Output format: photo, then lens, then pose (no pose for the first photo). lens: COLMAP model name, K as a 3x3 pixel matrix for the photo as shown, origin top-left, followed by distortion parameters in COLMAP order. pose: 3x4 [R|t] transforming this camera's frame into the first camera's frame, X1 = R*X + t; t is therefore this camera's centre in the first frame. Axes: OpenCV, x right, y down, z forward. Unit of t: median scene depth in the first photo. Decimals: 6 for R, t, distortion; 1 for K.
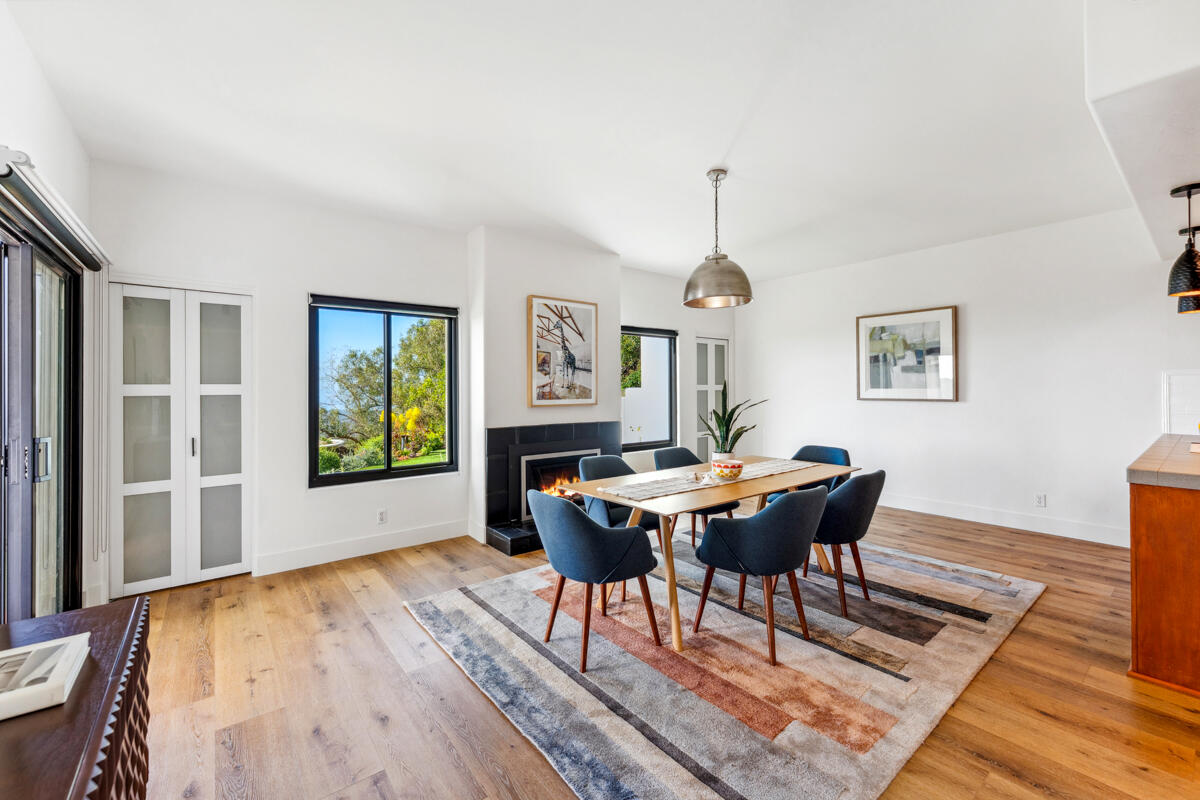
lens RADIAL K [[483.7, 0, 597.6], [0, 483.7, 388.8], [0, 0, 1]] dist [0.001718, -0.000773]
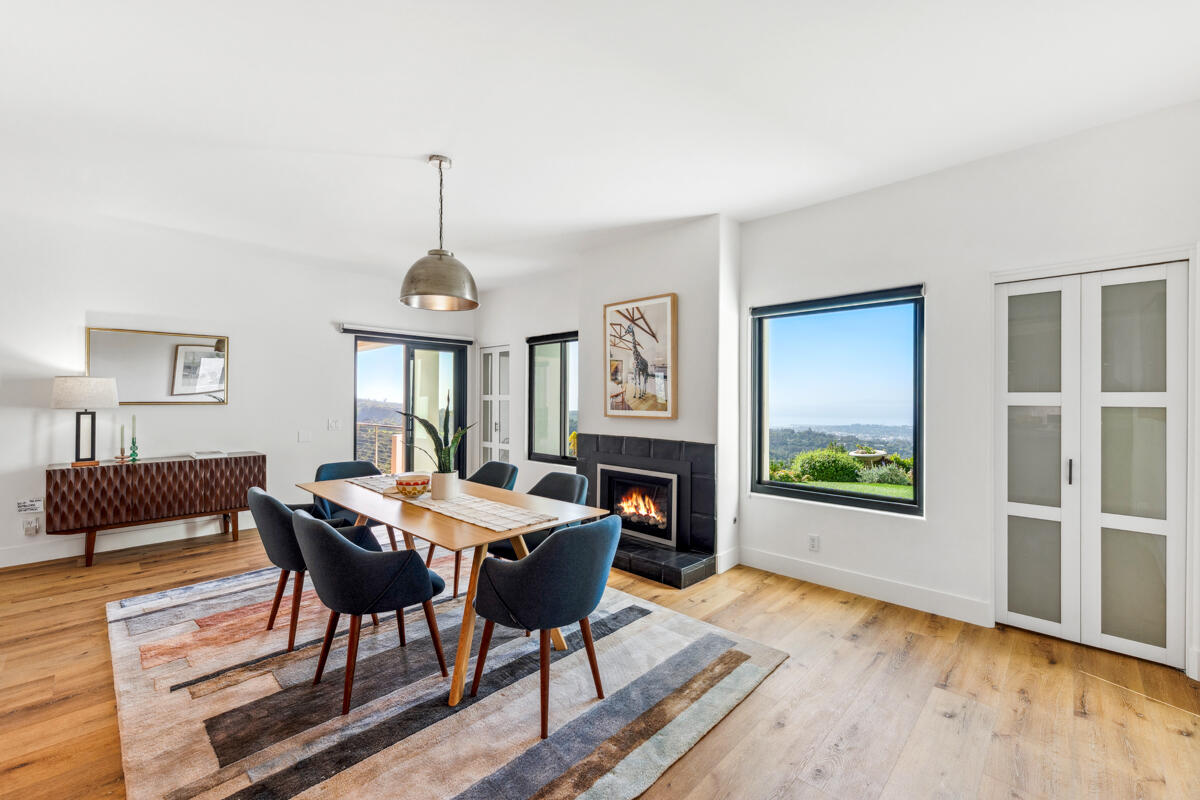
lens RADIAL K [[483.7, 0, 601.1], [0, 483.7, 400.2], [0, 0, 1]] dist [0.001718, -0.000773]
pose [[0.150160, 0.011210, -0.988598, 0.827254], [-0.003145, 0.999936, 0.010861, -0.006841], [0.988657, 0.001478, 0.150186, 0.811156]]
